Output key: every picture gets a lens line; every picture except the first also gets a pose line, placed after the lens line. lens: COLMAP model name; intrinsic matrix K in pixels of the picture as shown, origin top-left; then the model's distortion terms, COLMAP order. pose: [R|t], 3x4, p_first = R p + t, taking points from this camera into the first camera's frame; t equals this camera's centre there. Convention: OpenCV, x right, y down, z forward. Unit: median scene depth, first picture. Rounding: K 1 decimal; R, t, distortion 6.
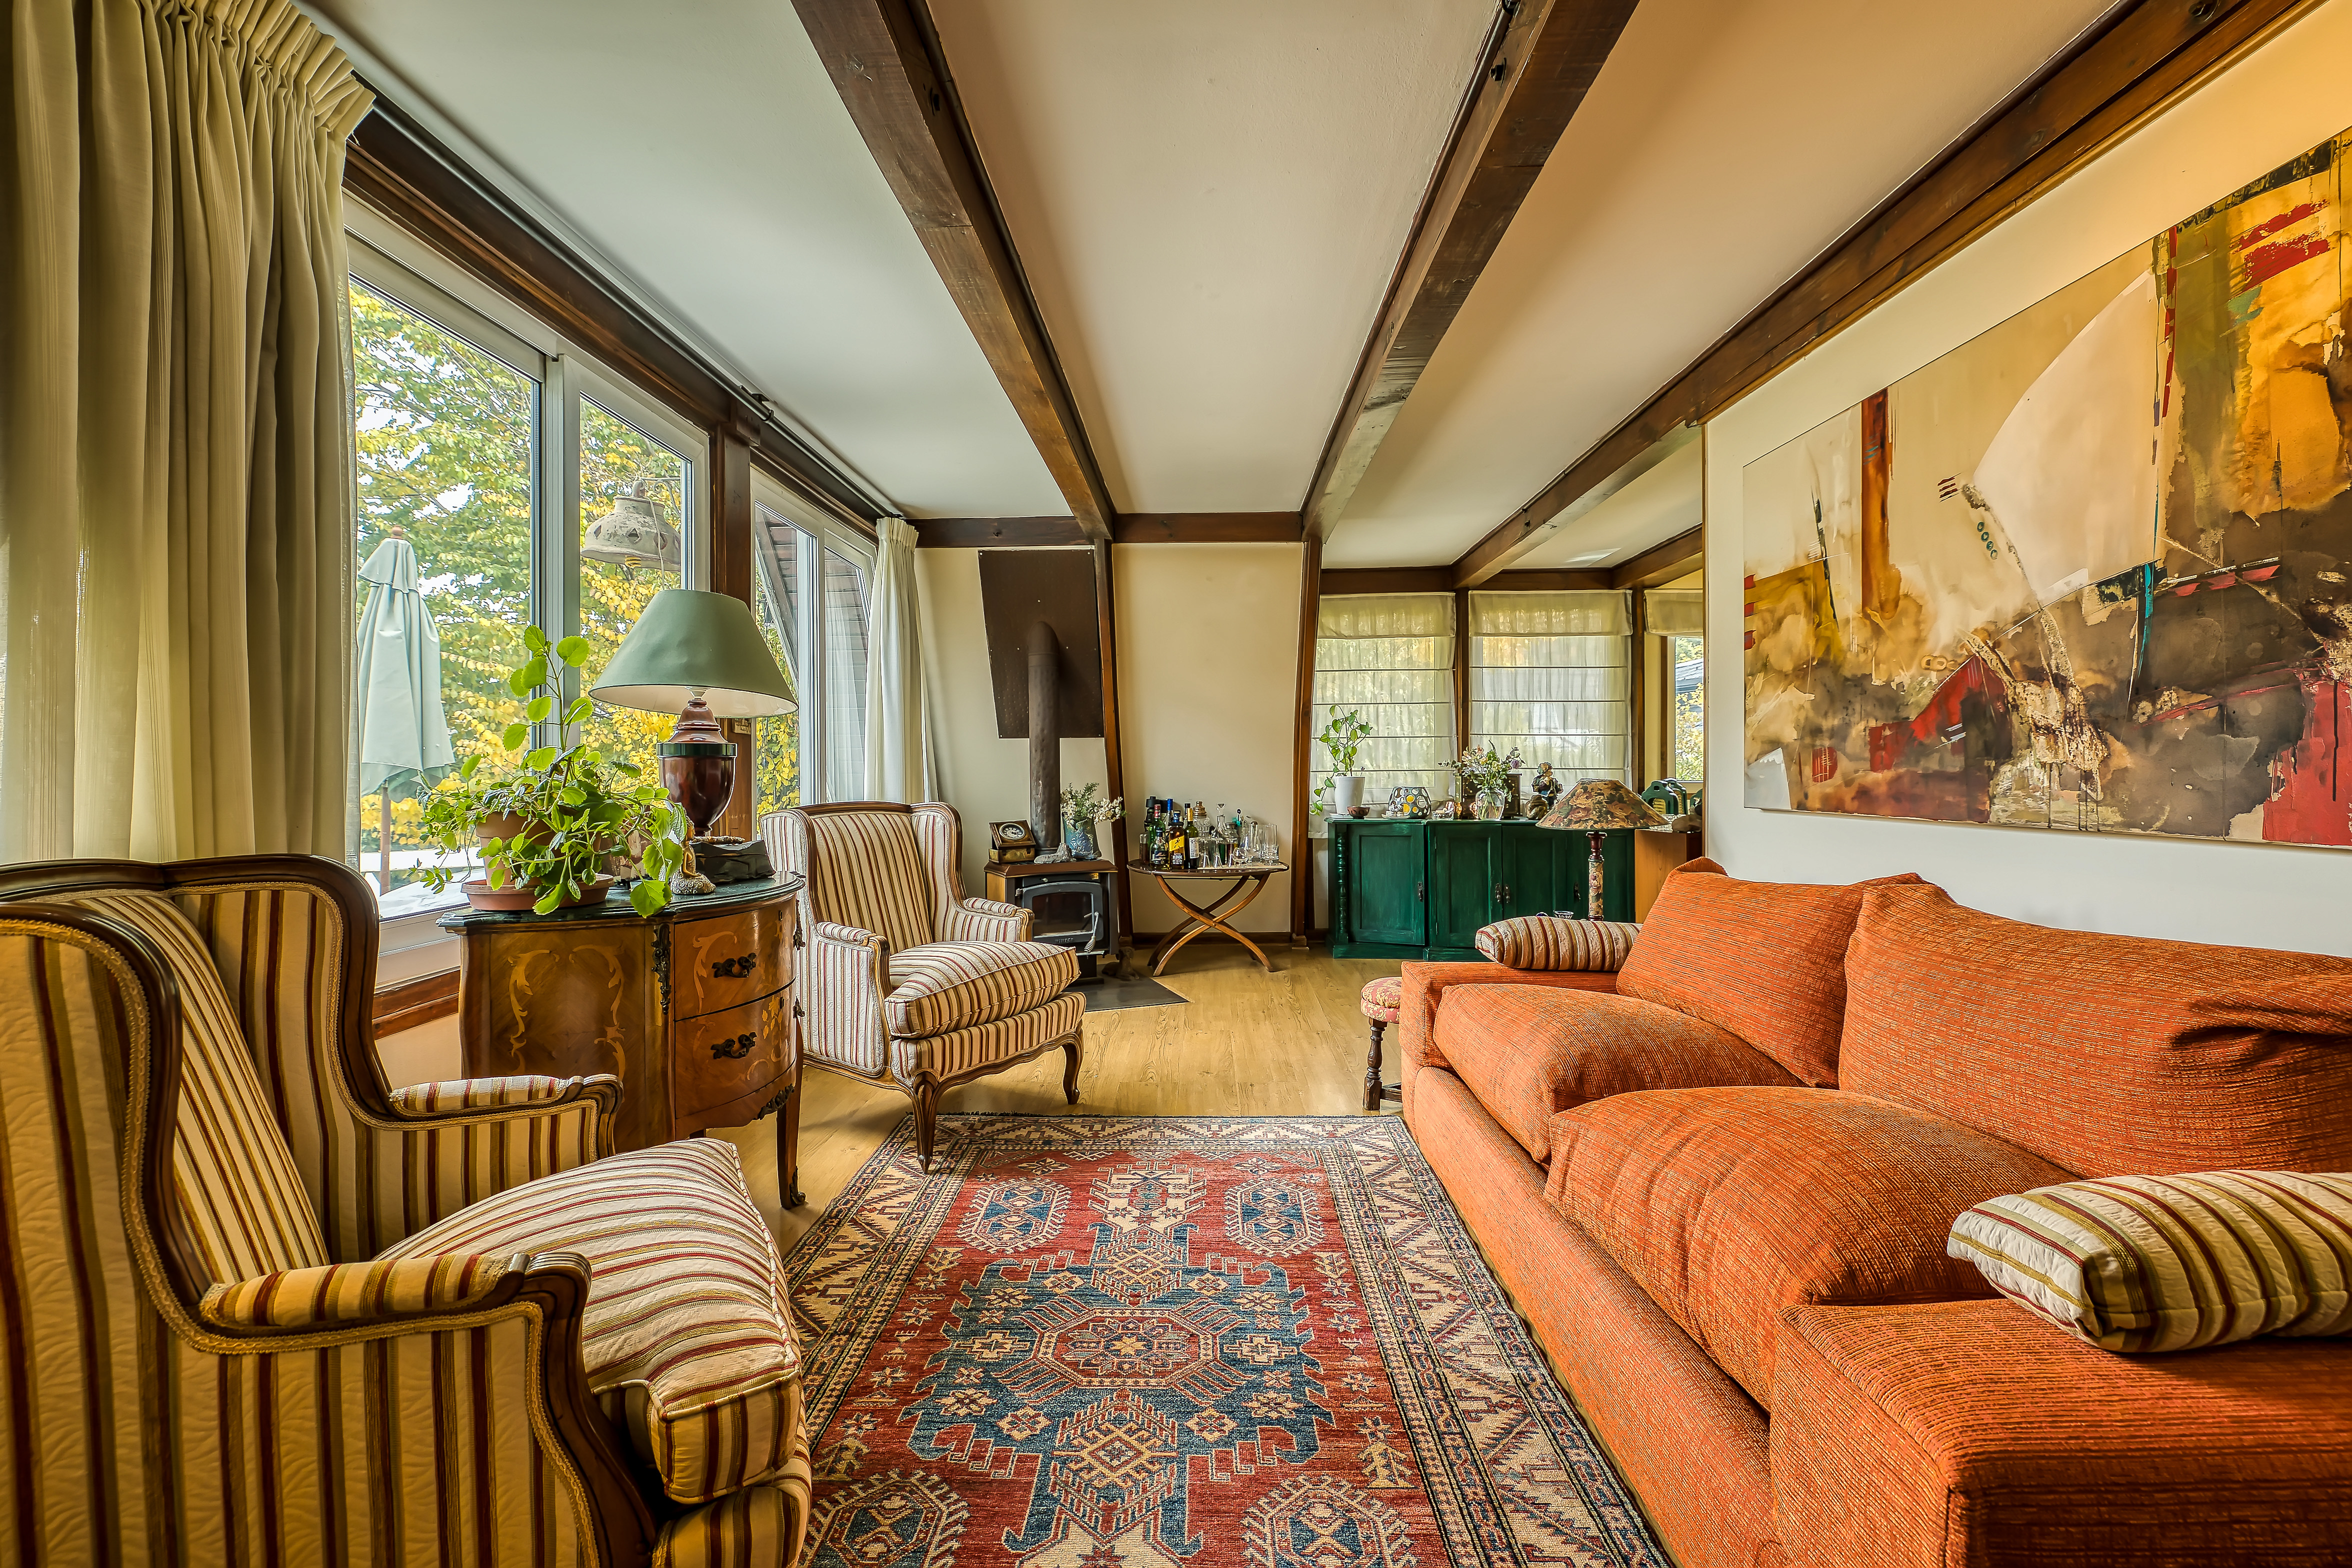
lens RADIAL K [[992.1, 0, 1162.8], [0, 992.1, 785.3], [0, 0, 1]] dist [-0.001412, -0.000159]
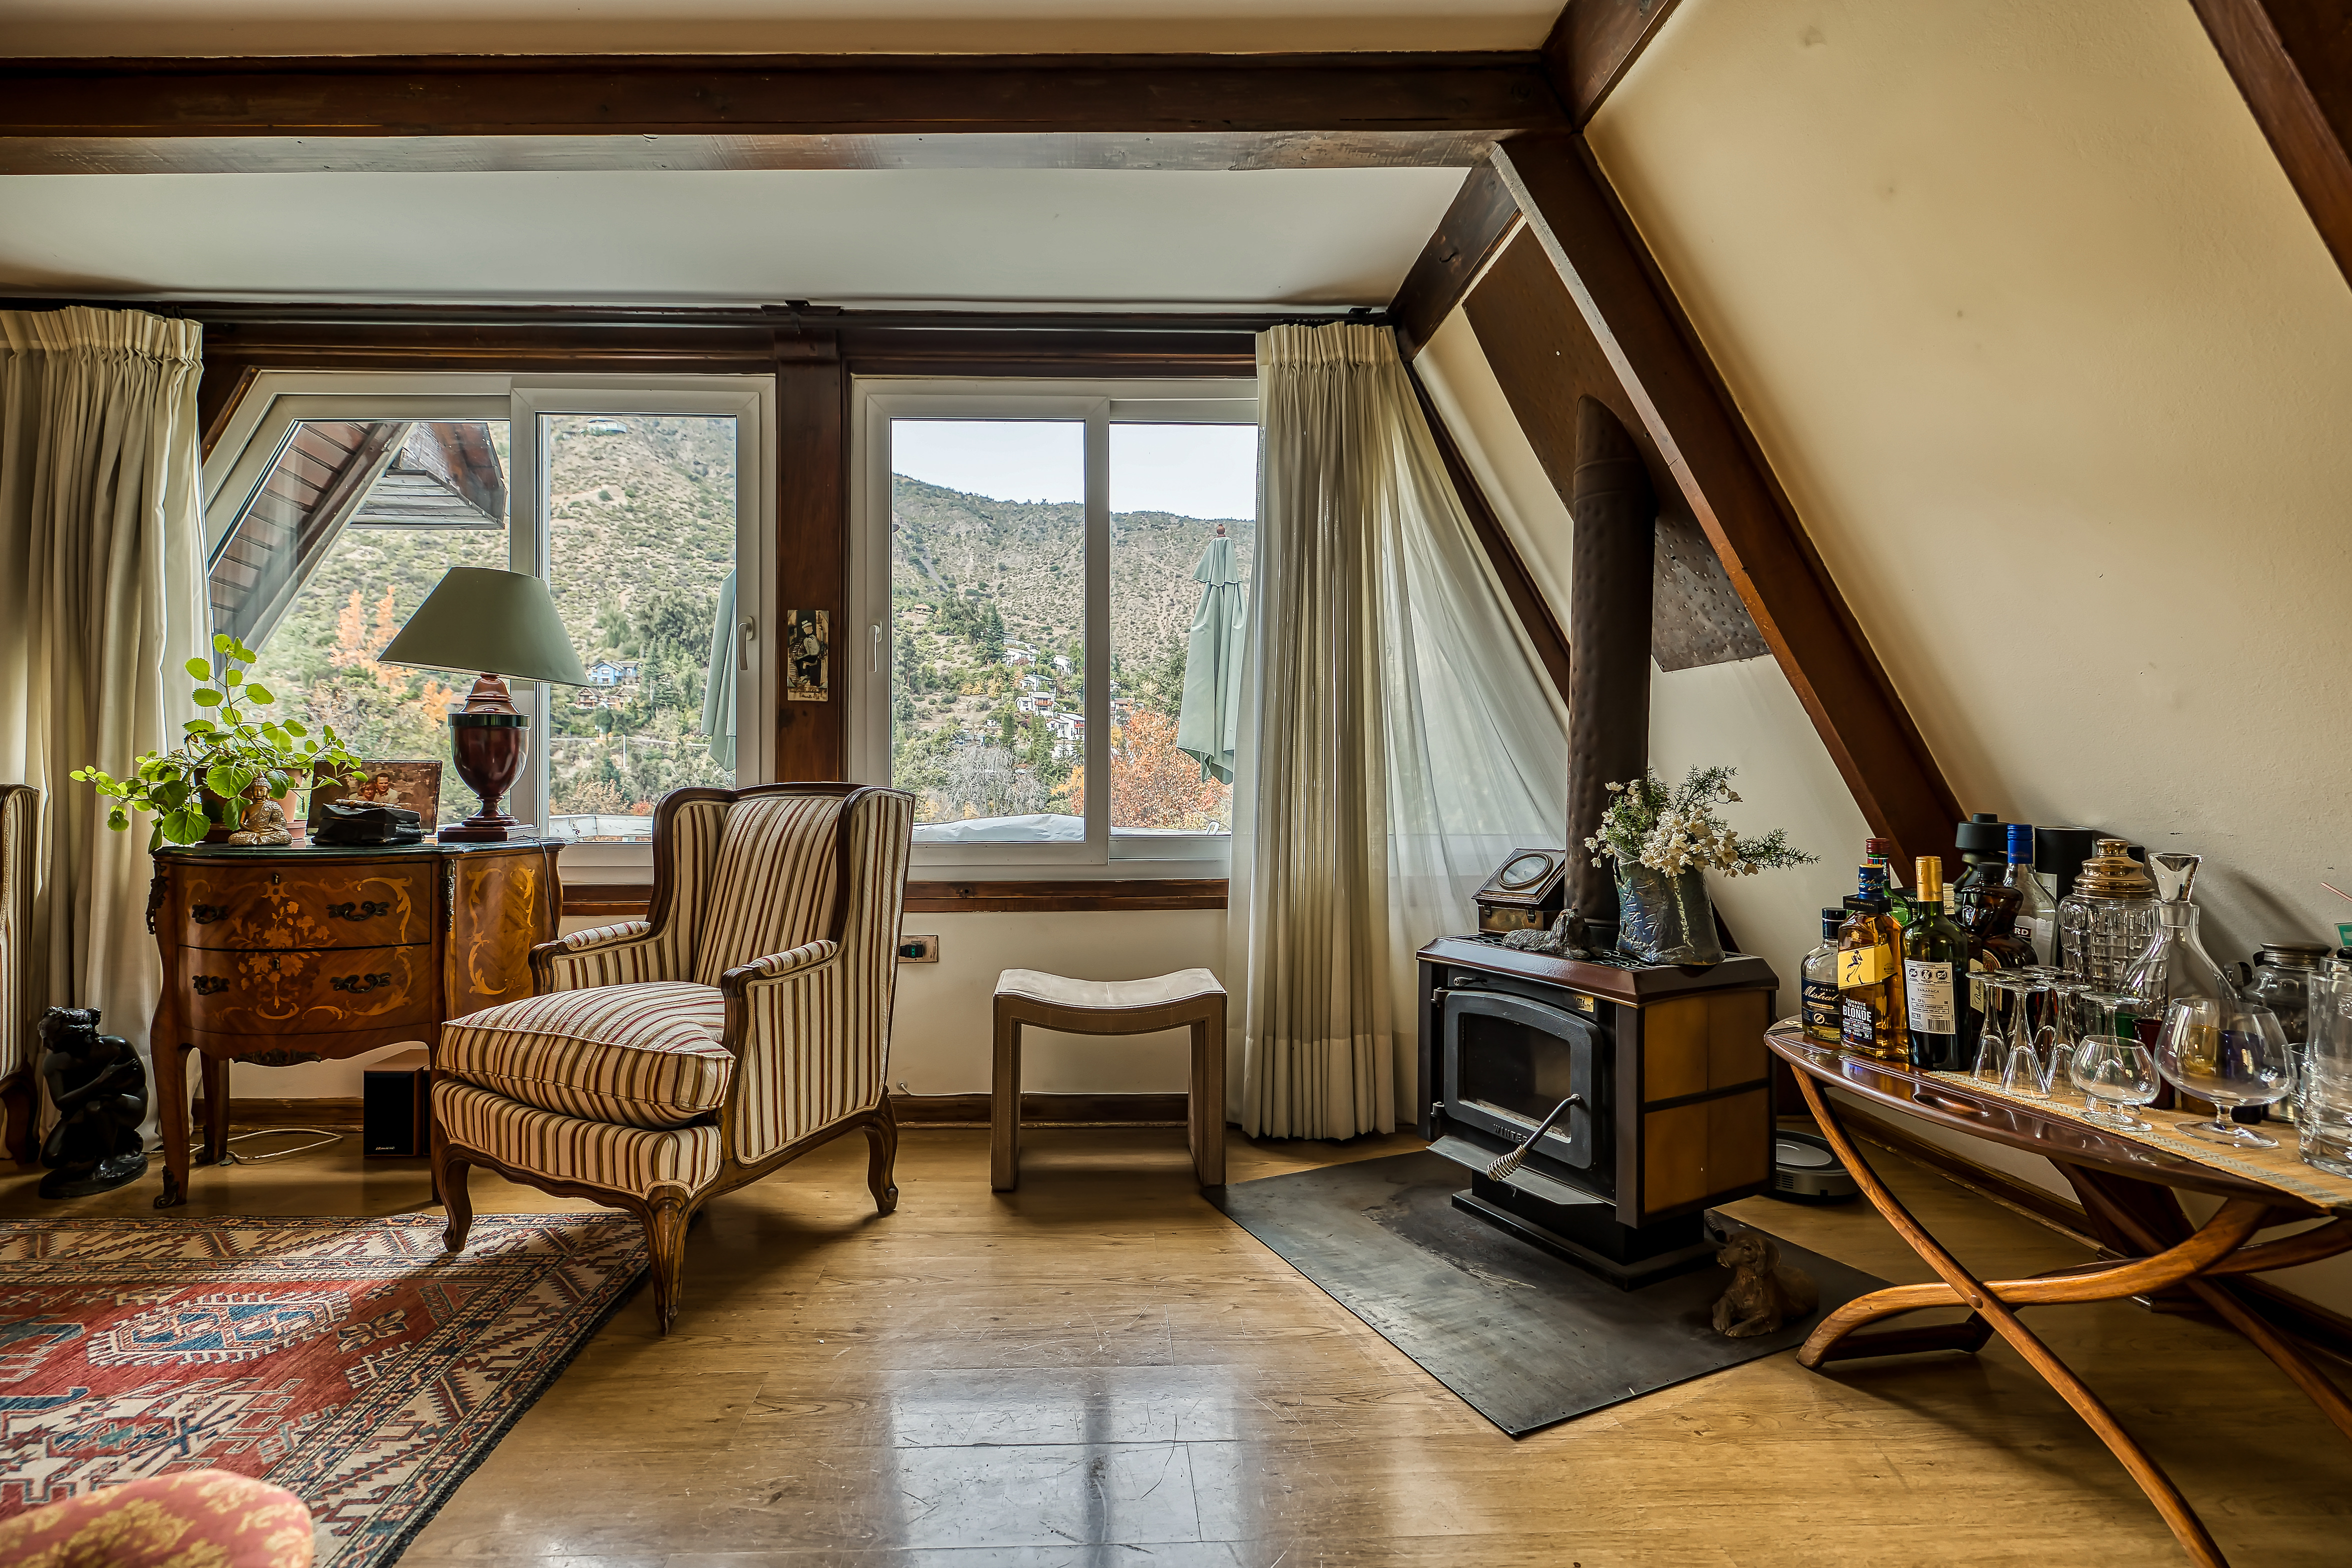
lens RADIAL K [[1038.9, 0, 1118.4], [0, 1038.9, 777.3], [0, 0, 1]] dist [-0.000338, -0.000502]
pose [[0.071726, 0.011224, -0.997361, 0.327002], [-0.015304, 0.999831, 0.010151, 0.000865], [0.997307, 0.014535, 0.071885, 0.784579]]
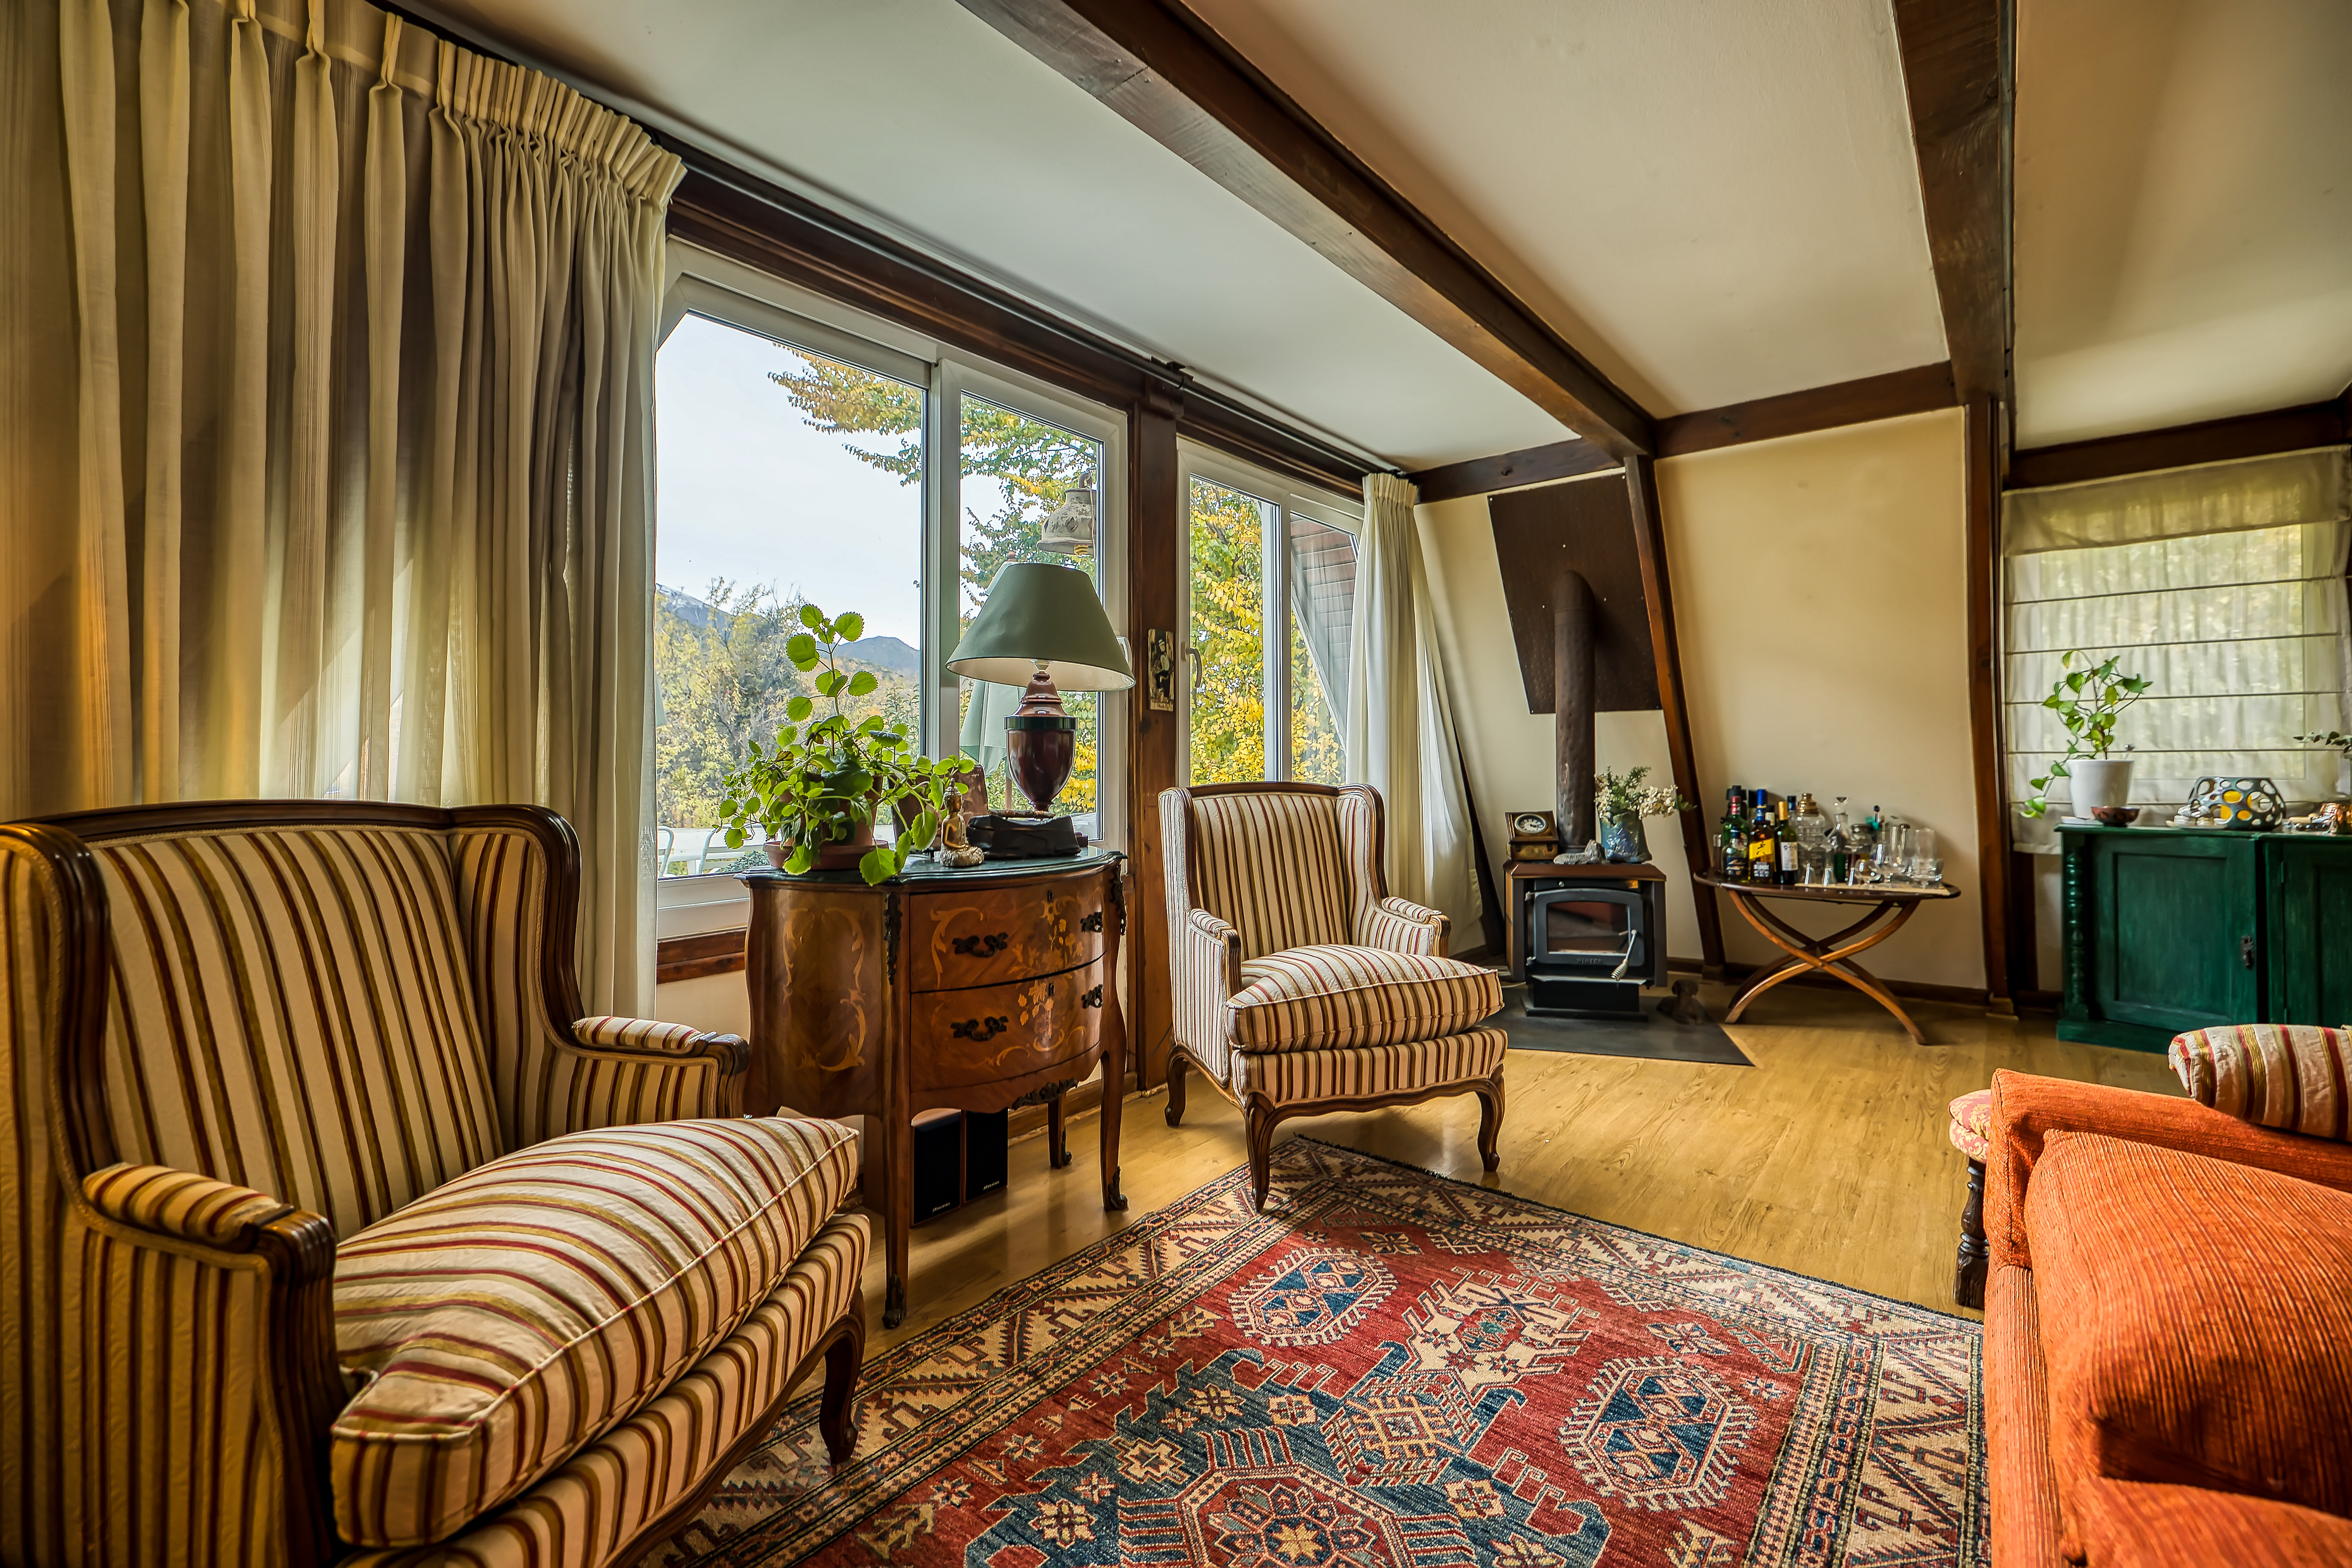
lens RADIAL K [[1003.4, 0, 1162.5], [0, 1003.4, 766.4], [0, 0, 1]] dist [-0.000560, -0.000277]
pose [[0.793442, 0.004577, -0.608629, 0.120264], [-0.009884, 0.999937, -0.005366, 0.005613], [0.608566, 0.010273, 0.793437, 0.136681]]
